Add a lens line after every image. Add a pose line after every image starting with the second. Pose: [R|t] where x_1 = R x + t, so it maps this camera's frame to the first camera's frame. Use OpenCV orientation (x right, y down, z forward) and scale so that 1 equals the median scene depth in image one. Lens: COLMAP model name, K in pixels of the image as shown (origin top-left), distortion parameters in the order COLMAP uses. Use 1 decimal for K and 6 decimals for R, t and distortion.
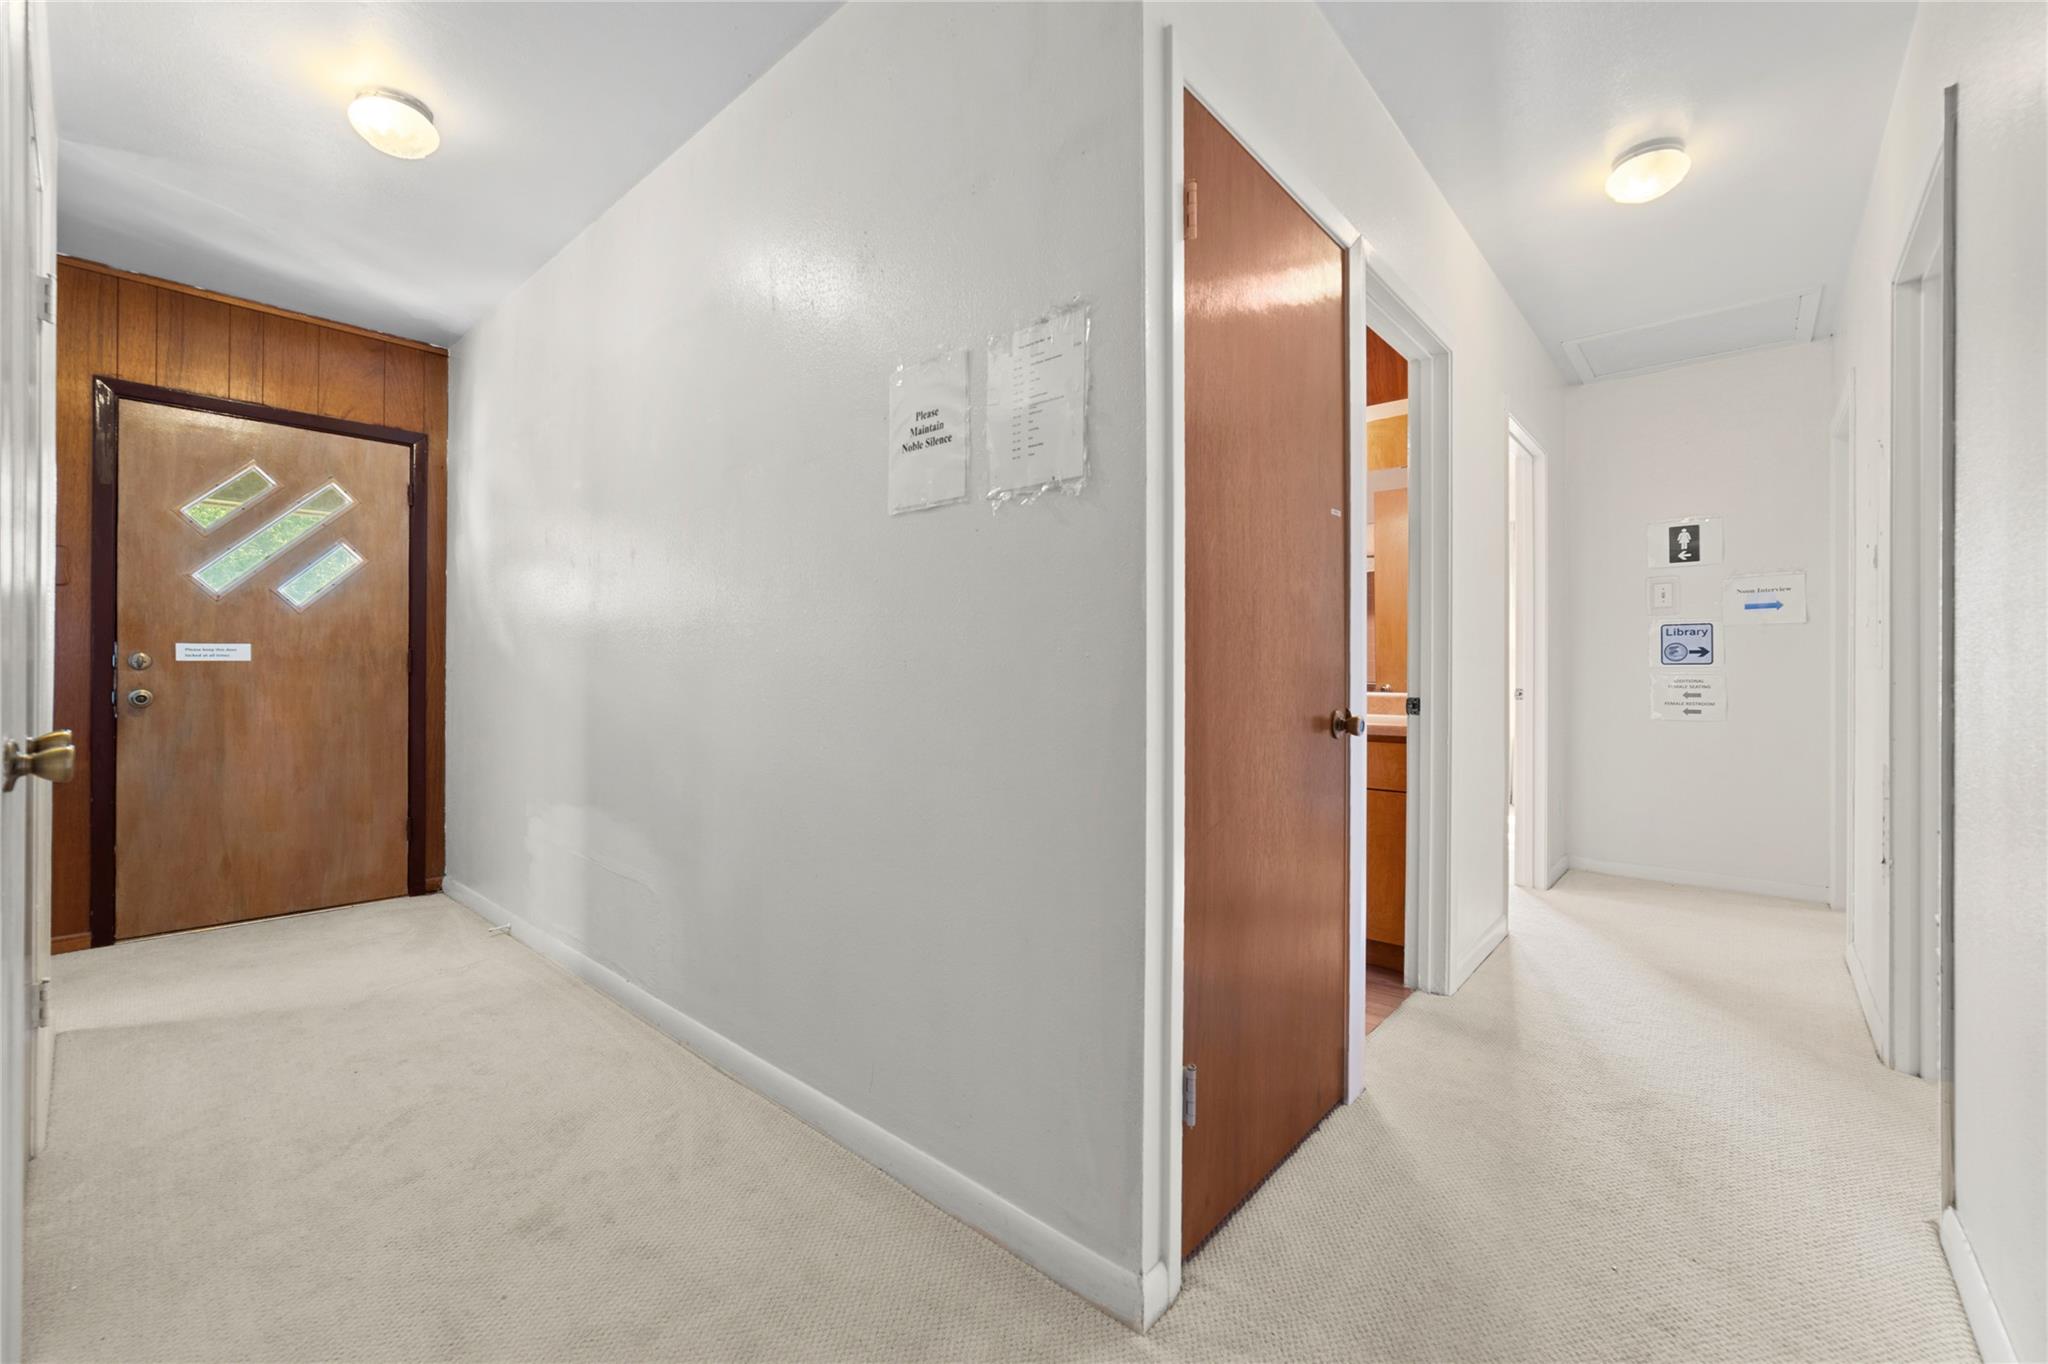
lens RADIAL K [[806.1, 0, 1015.8], [0, 806.1, 673.1], [0, 0, 1]] dist [-0.012924, 0.003493]
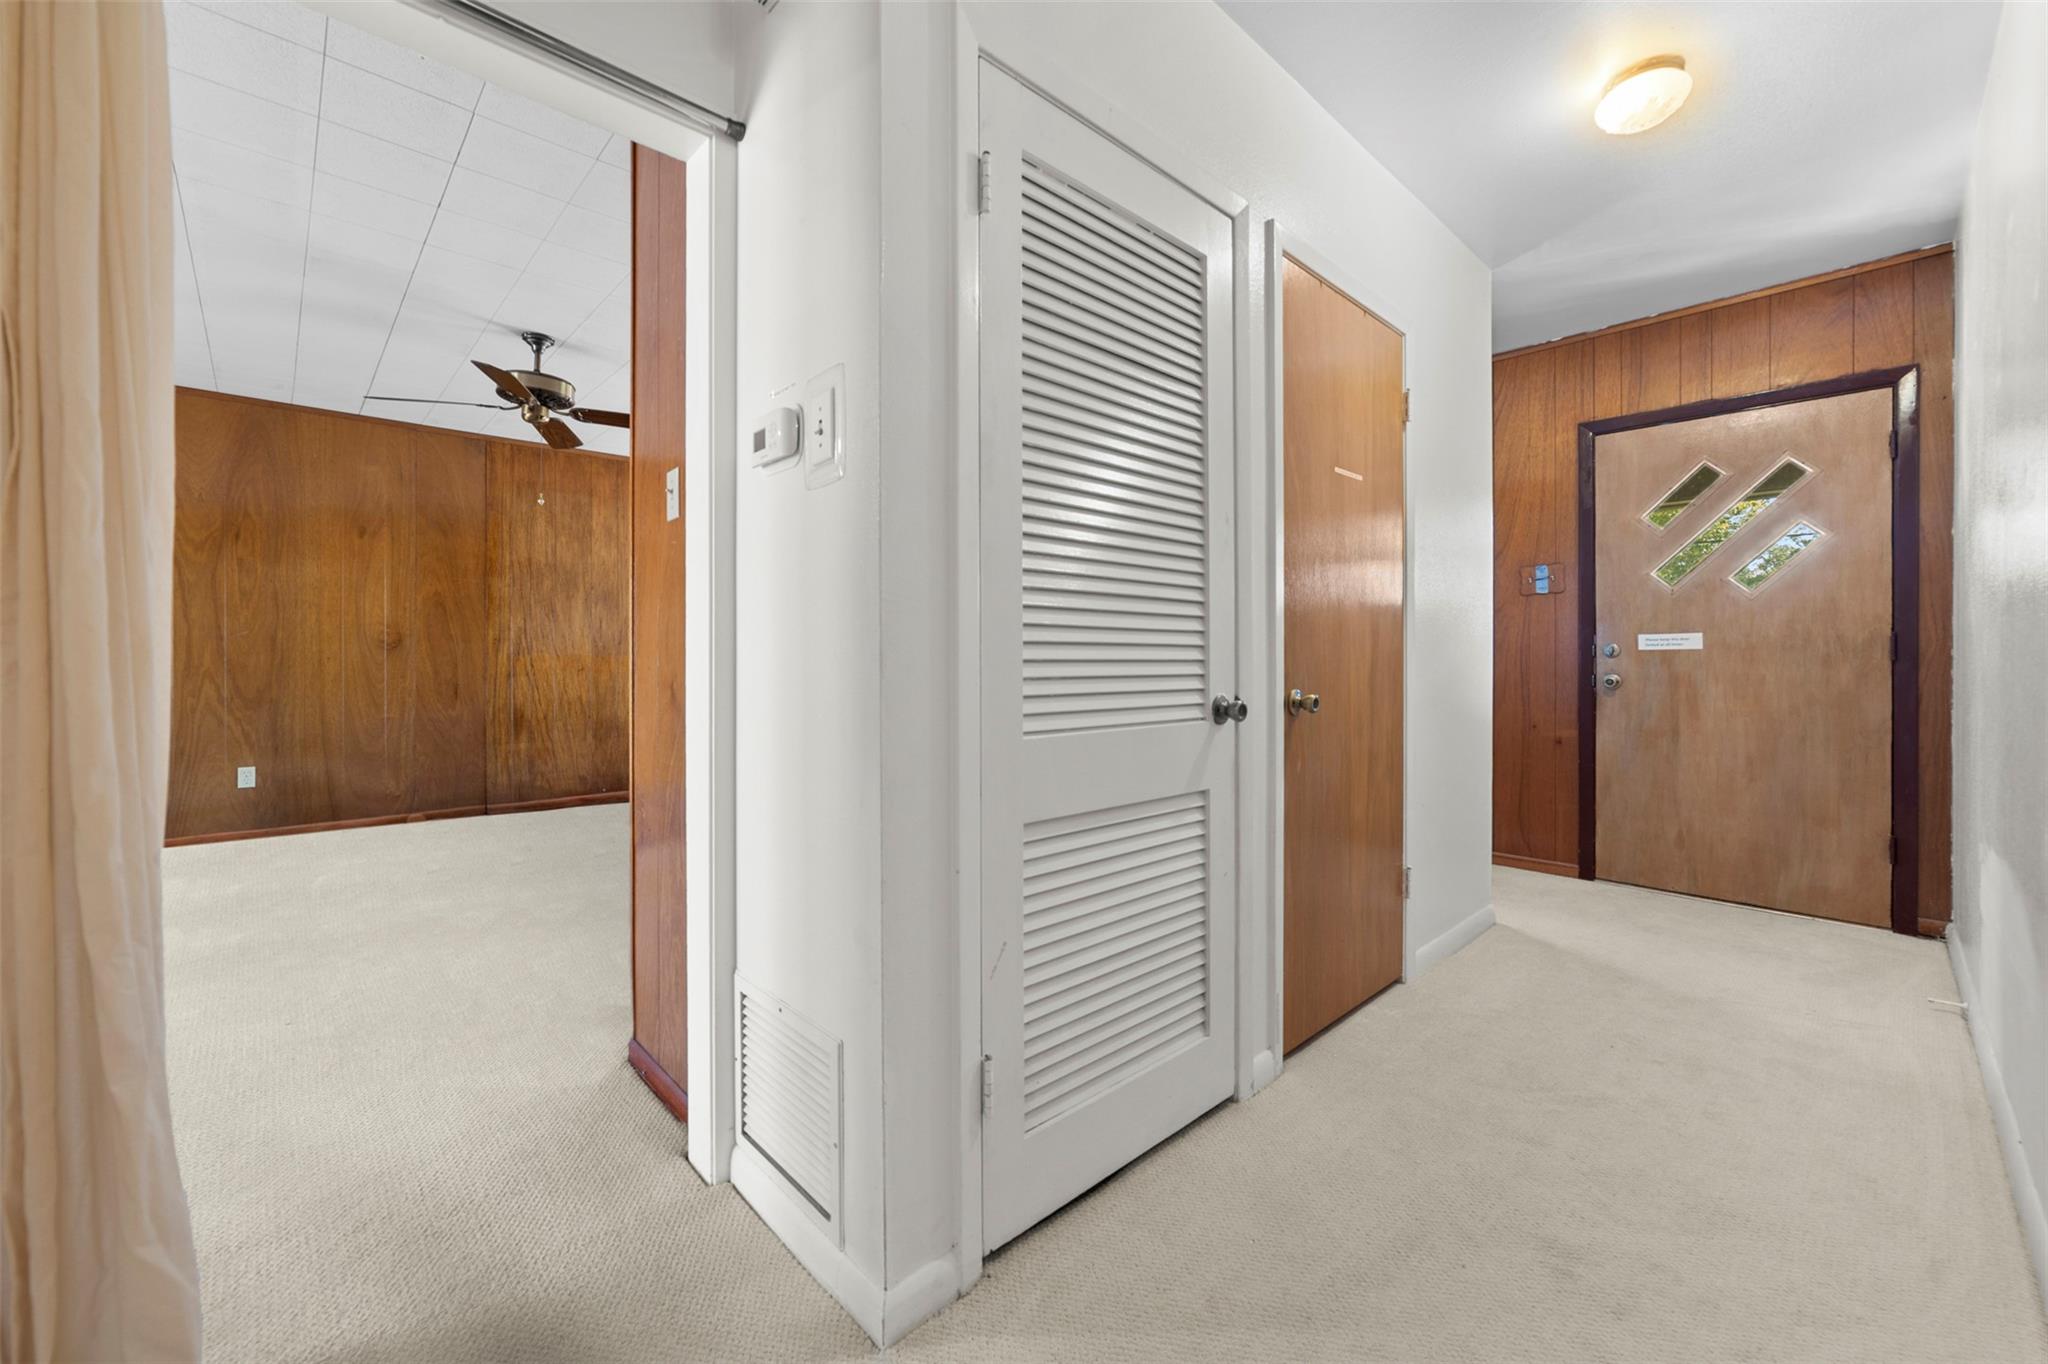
lens RADIAL K [[806.1, 0, 1013.2], [0, 806.1, 668.9], [0, 0, 1]] dist [-0.012924, 0.003493]
pose [[-0.081425, 0.010846, -0.996620, 0.156403], [-0.002182, 0.999936, 0.011060, 0.000913], [0.996677, 0.003075, -0.081397, 0.185812]]
